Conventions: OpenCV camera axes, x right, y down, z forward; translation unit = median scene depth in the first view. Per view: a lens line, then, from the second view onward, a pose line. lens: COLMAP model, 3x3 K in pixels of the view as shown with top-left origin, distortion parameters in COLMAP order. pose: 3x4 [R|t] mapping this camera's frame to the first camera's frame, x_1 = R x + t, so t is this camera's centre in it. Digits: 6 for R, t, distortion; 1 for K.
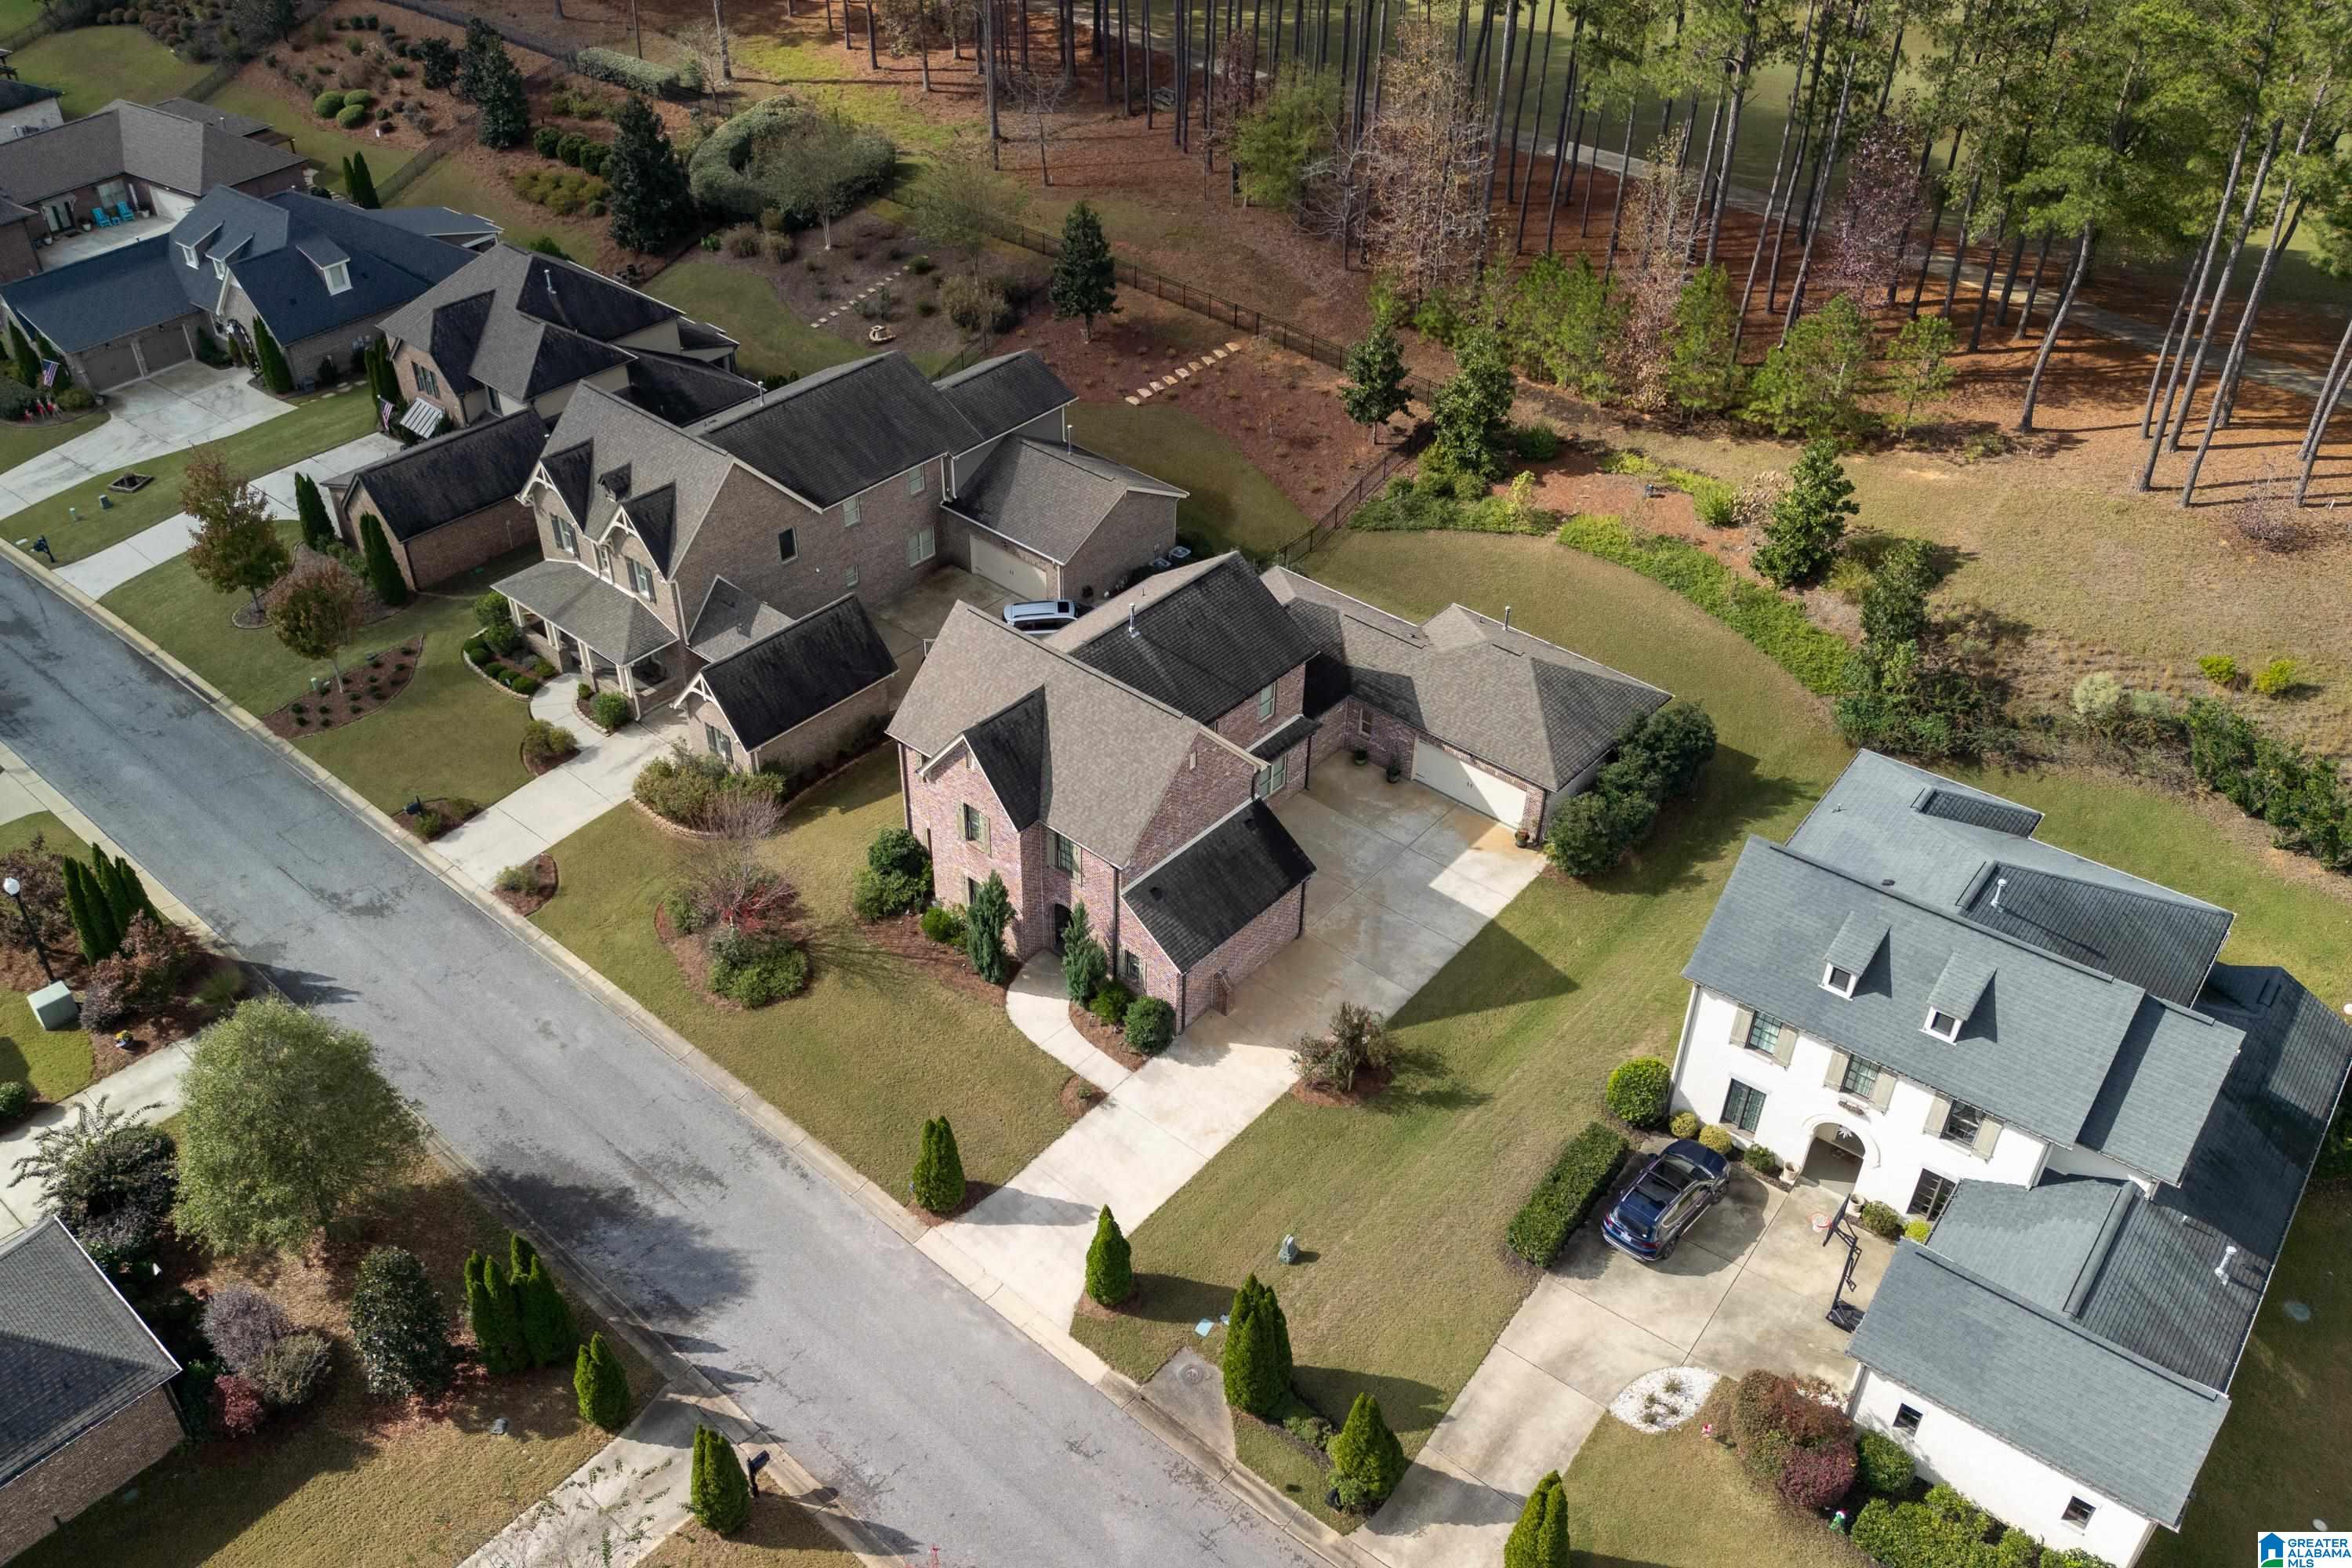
lens RADIAL K [[1899.9, 0, 1109.8], [0, 1899.9, 781.8], [0, 0, 1]] dist [0.113045, -0.154934]
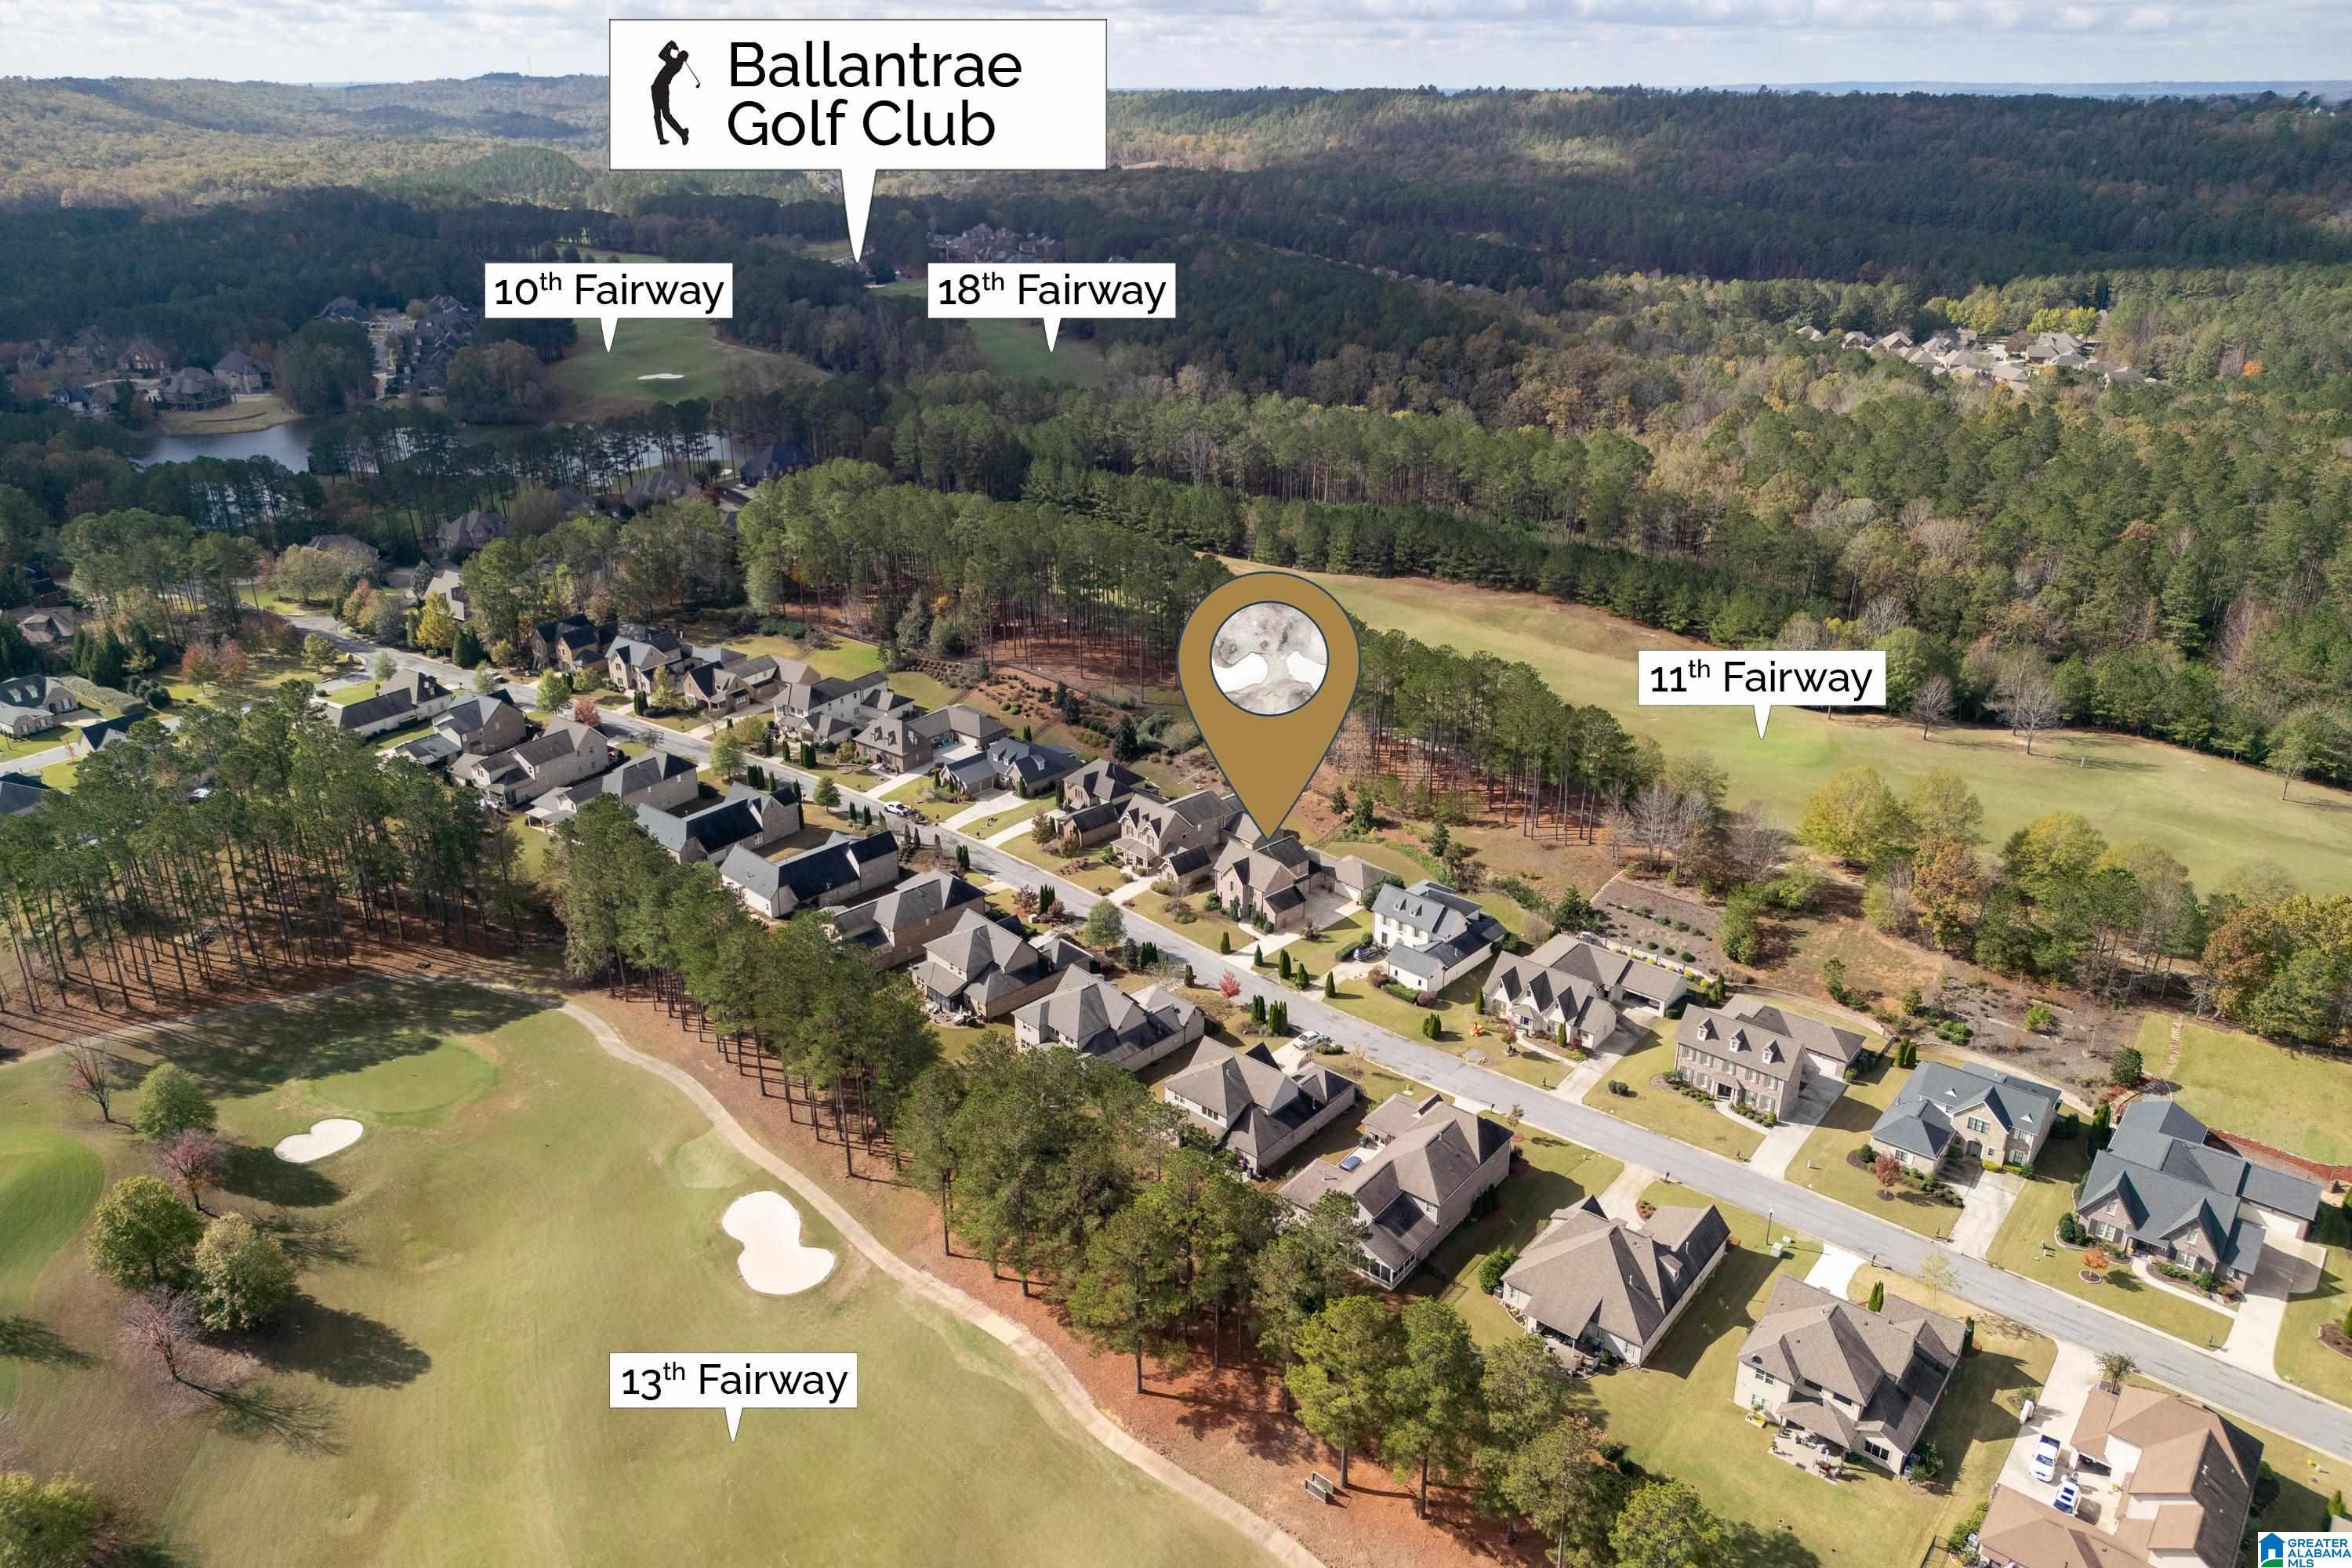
lens RADIAL K [[1664.6, 0, 1171.5], [0, 1664.6, 777.0], [0, 0, 1]] dist [0.081253, -0.083063]
pose [[0.996956, 0.039612, -0.067158, 0.041524], [-0.054935, 0.968095, -0.244487, 0.755627], [0.055331, 0.247432, 0.967324, -2.966704]]
